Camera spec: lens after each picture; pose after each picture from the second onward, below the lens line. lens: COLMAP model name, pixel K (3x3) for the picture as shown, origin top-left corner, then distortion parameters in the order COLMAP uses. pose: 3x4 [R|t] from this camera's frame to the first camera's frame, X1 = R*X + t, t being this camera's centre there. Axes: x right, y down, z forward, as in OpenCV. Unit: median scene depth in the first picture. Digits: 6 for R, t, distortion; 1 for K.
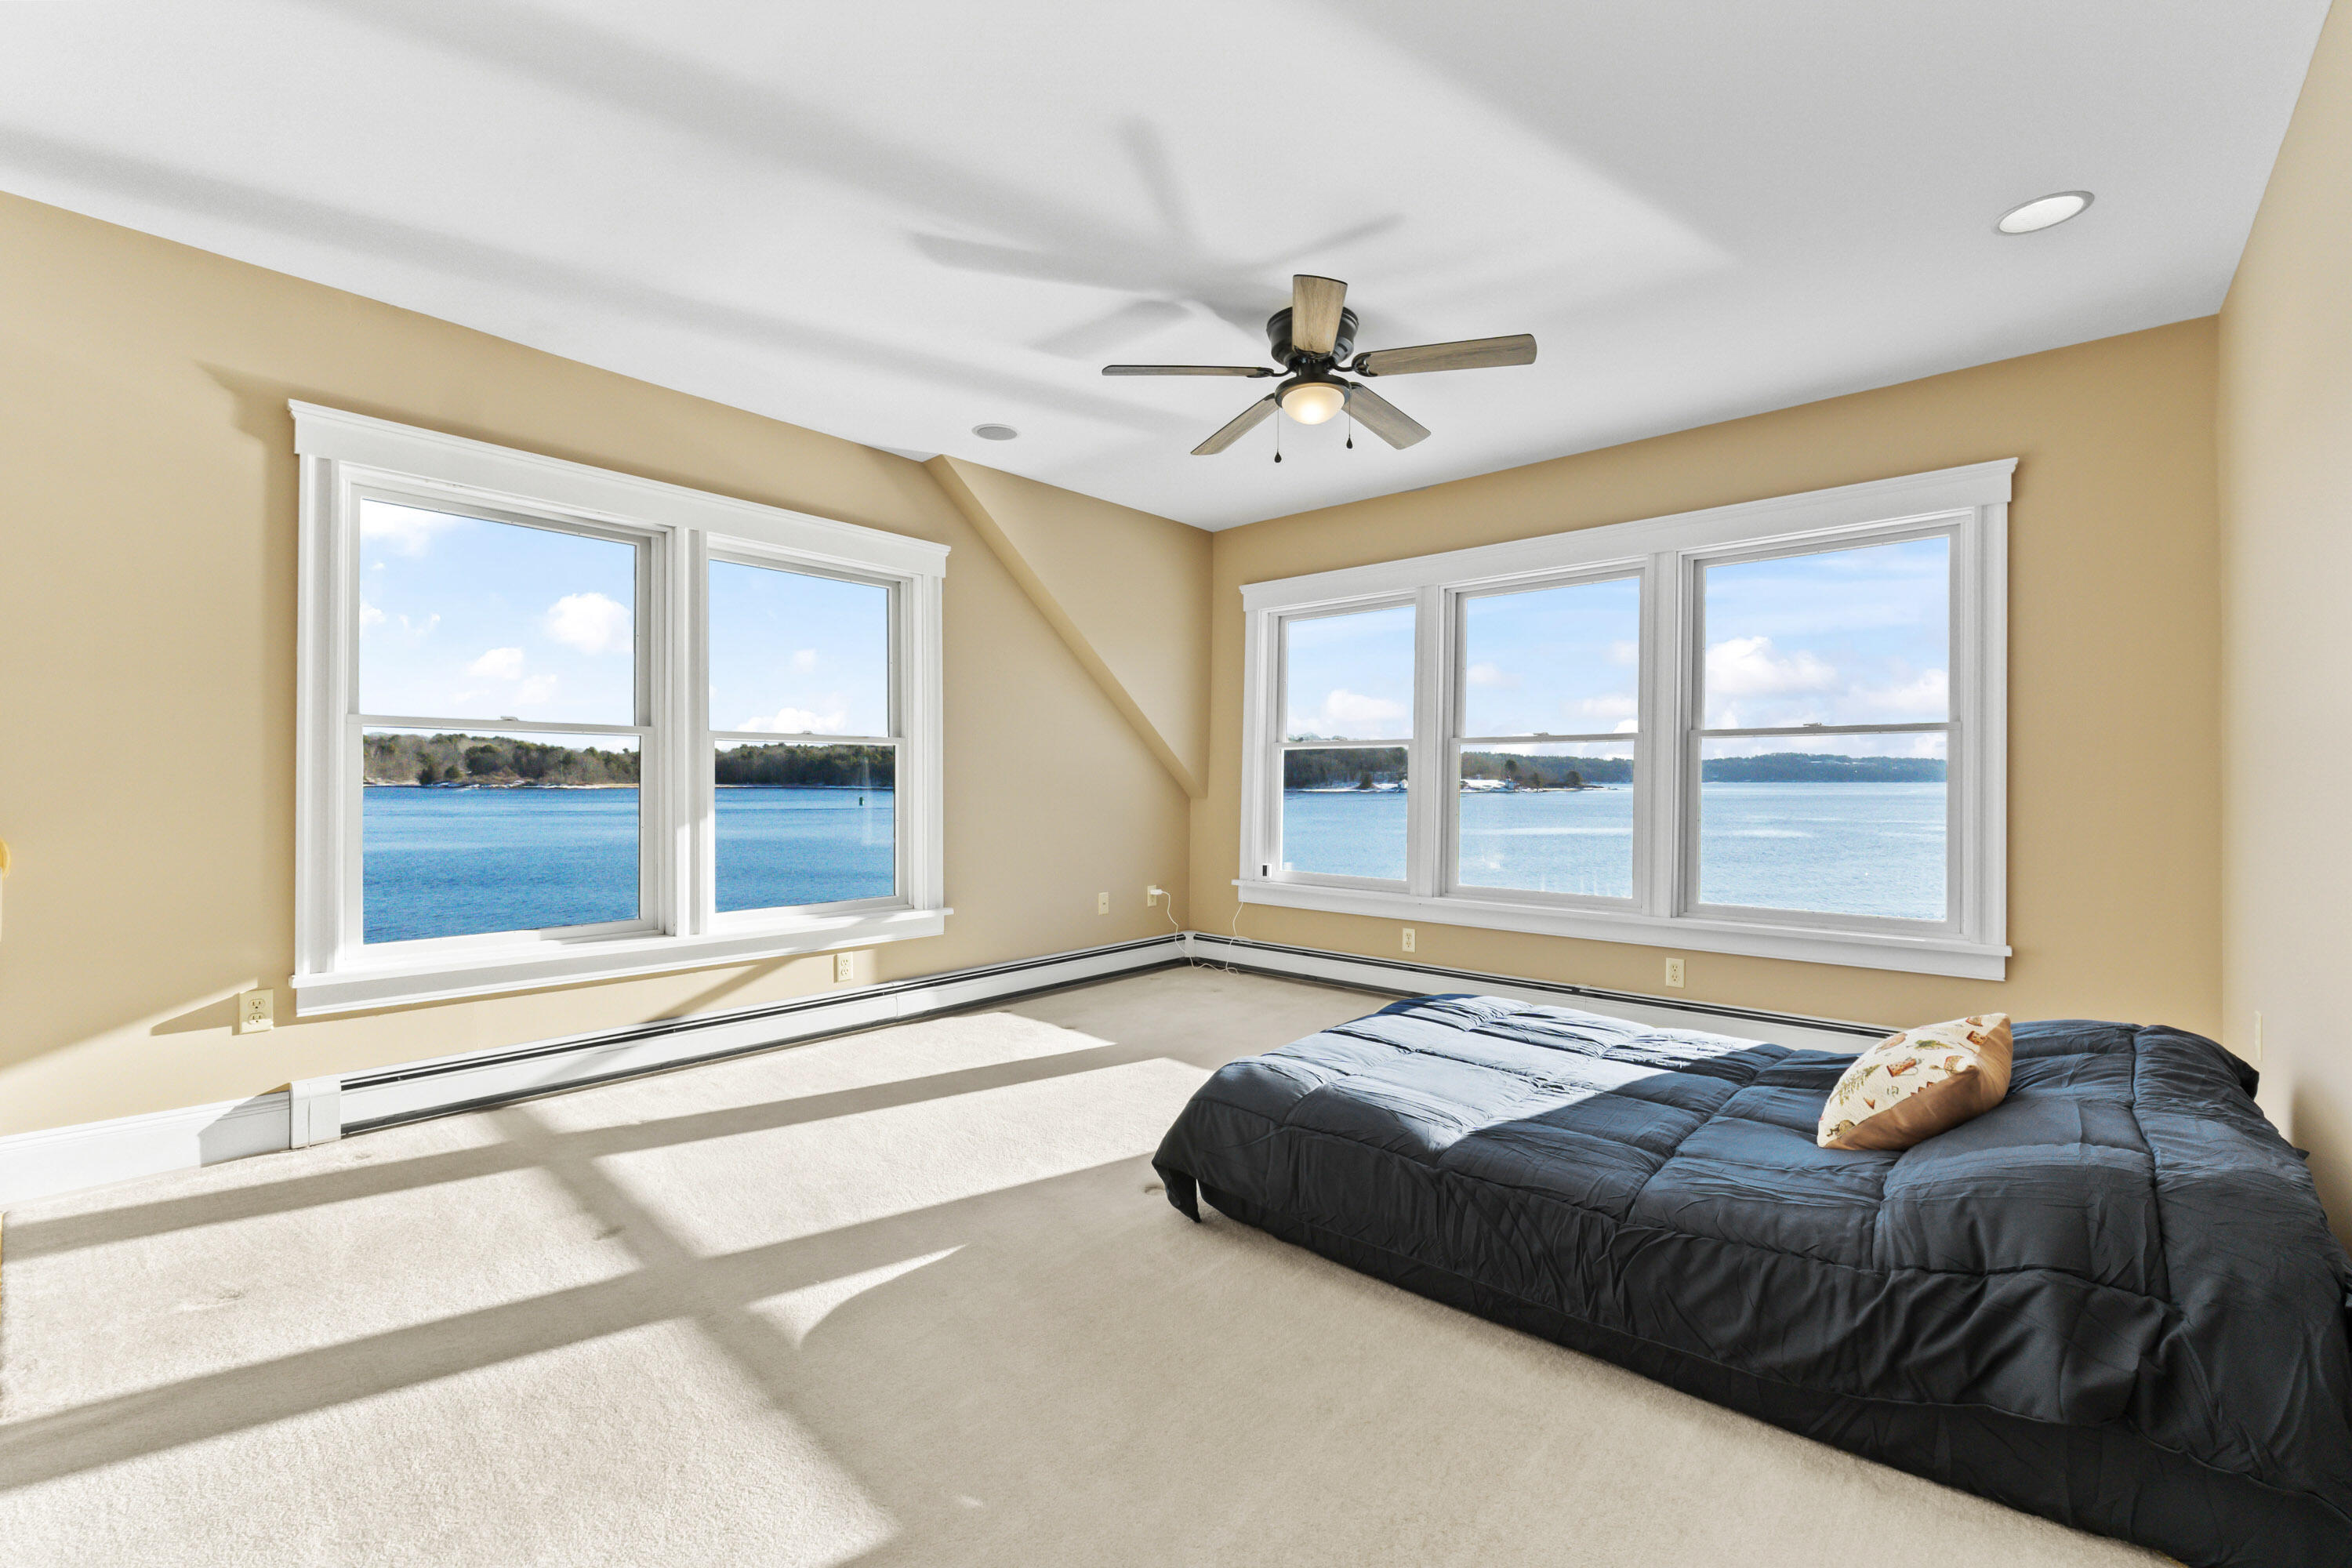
lens RADIAL K [[1008.7, 0, 1198.0], [0, 1008.7, 791.4], [0, 0, 1]] dist [-0.005349, 0.000352]
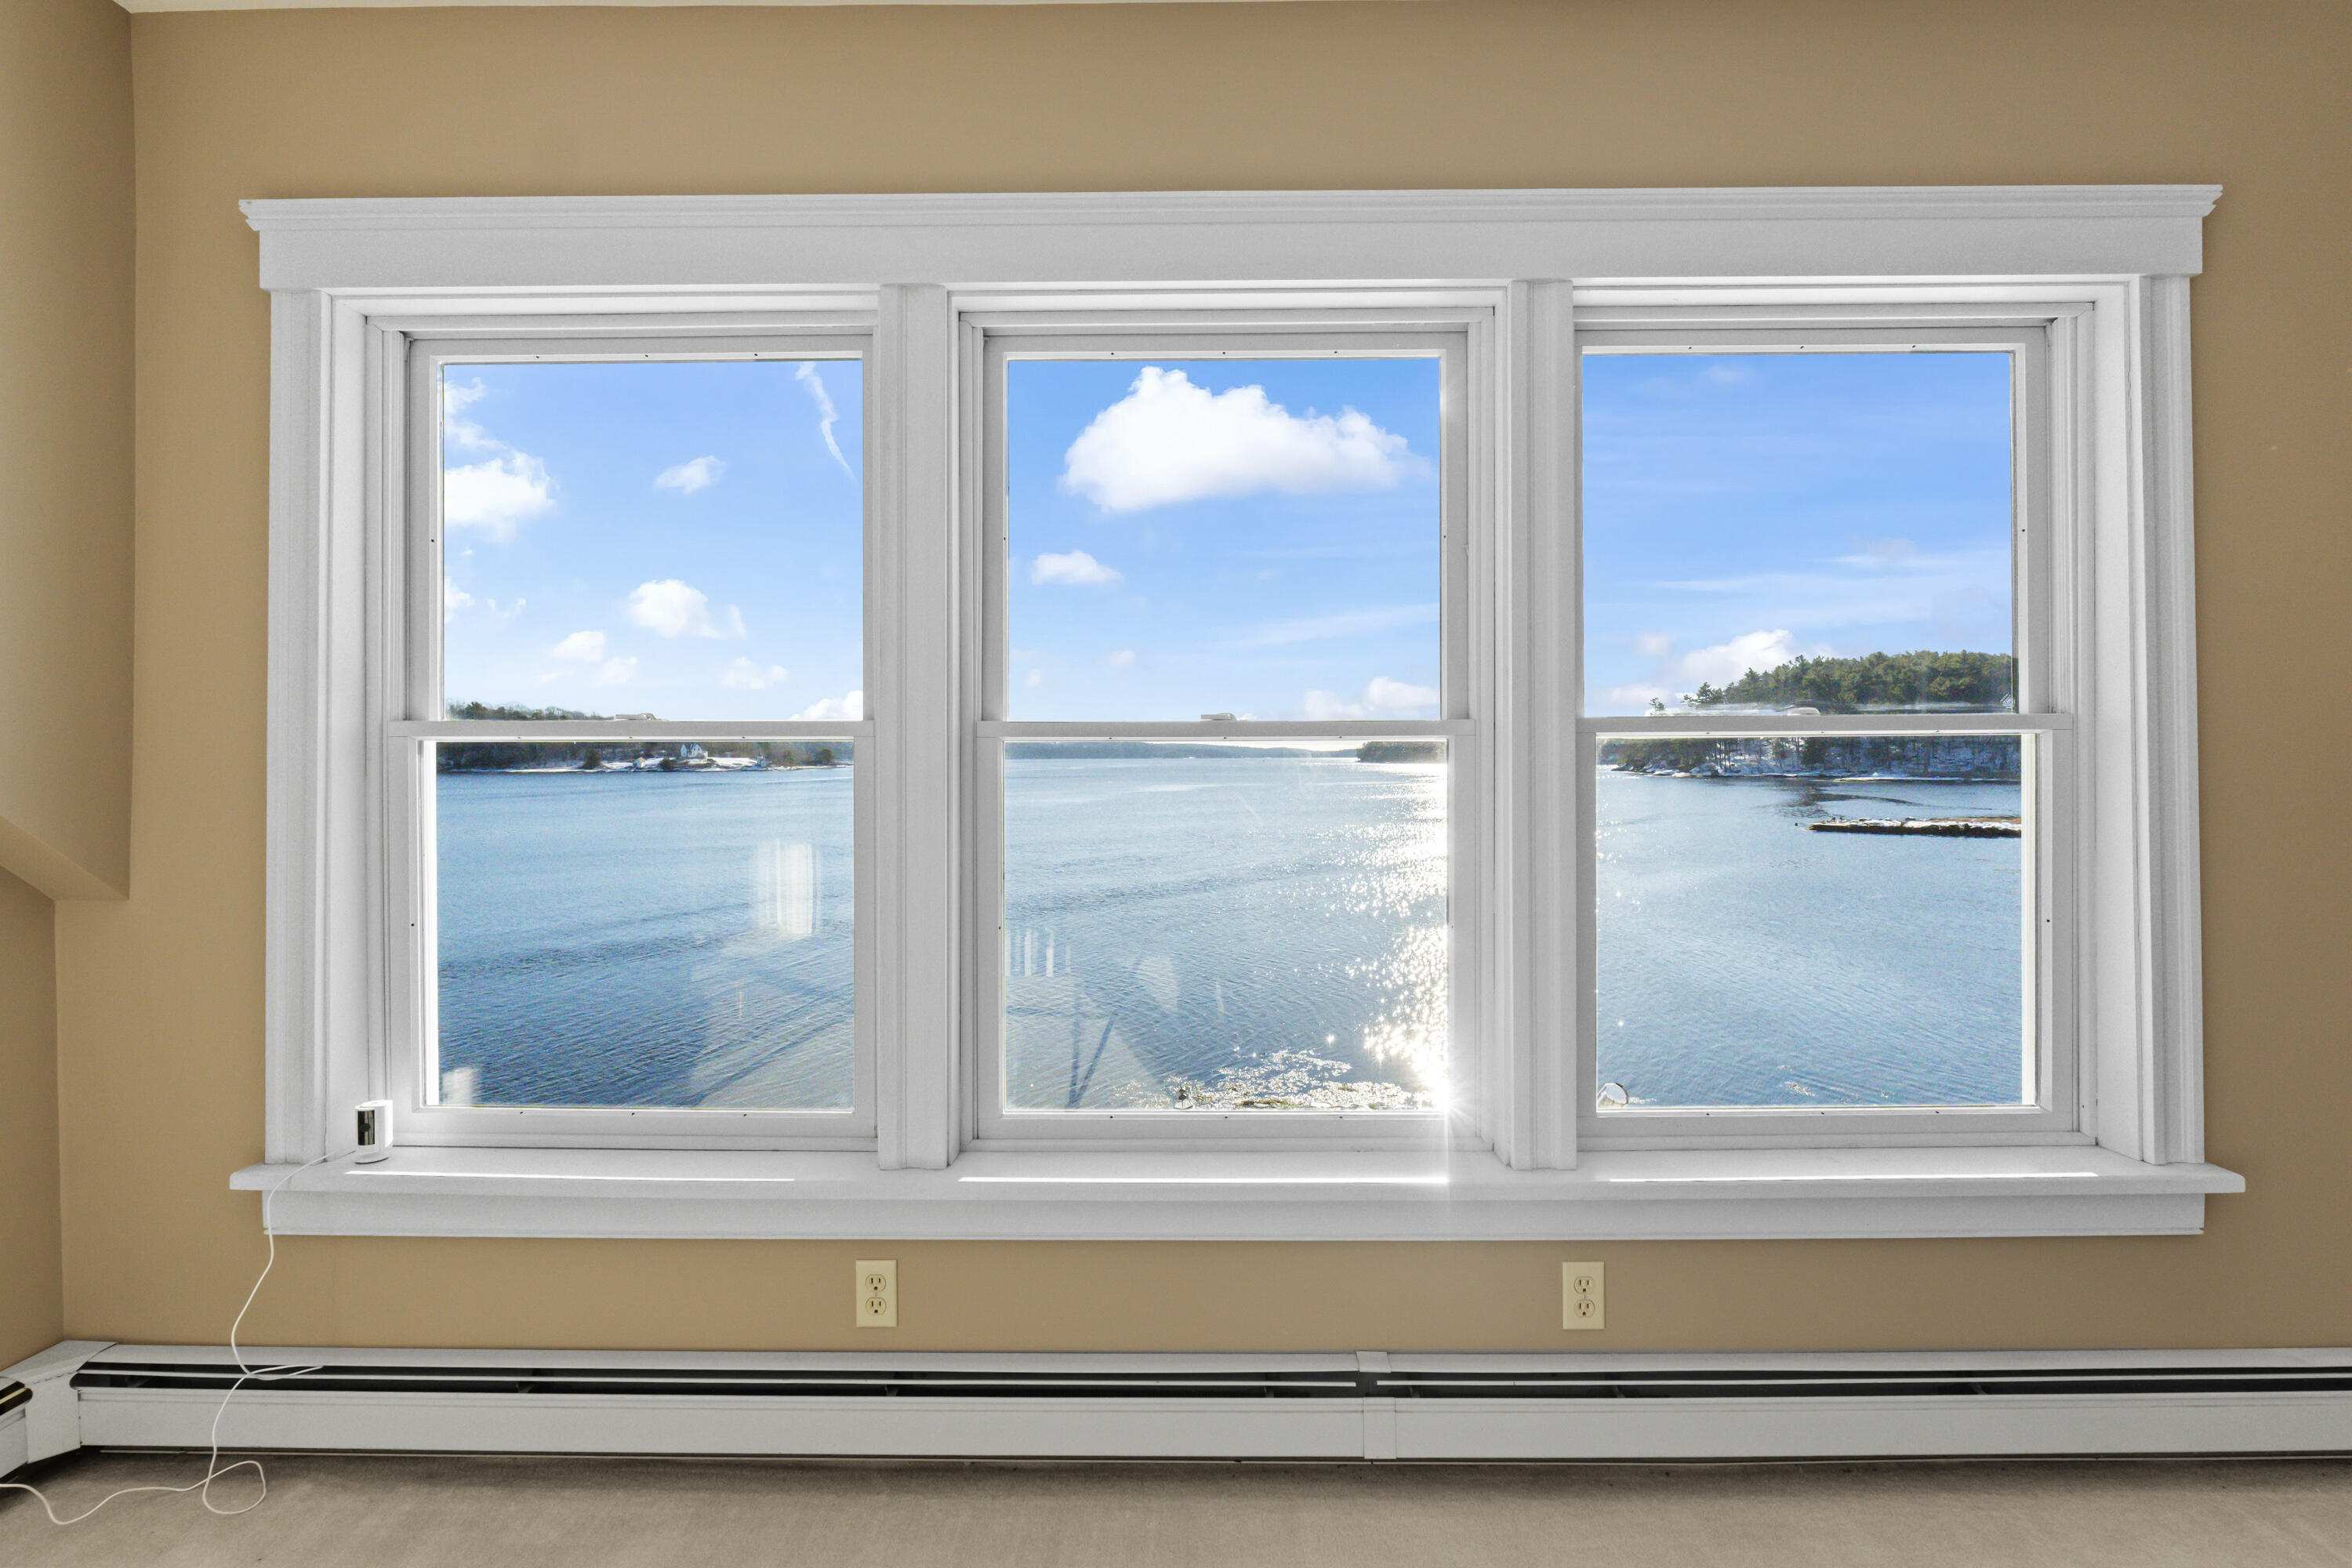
lens RADIAL K [[1008.7, 0, 1184.8], [0, 1008.7, 783.4], [0, 0, 1]] dist [-0.005349, 0.000352]
pose [[0.766877, -0.019088, 0.641510, 0.062346], [0.010018, 0.999792, 0.017773, -0.031434], [-0.641715, -0.007203, 0.766909, 0.587643]]
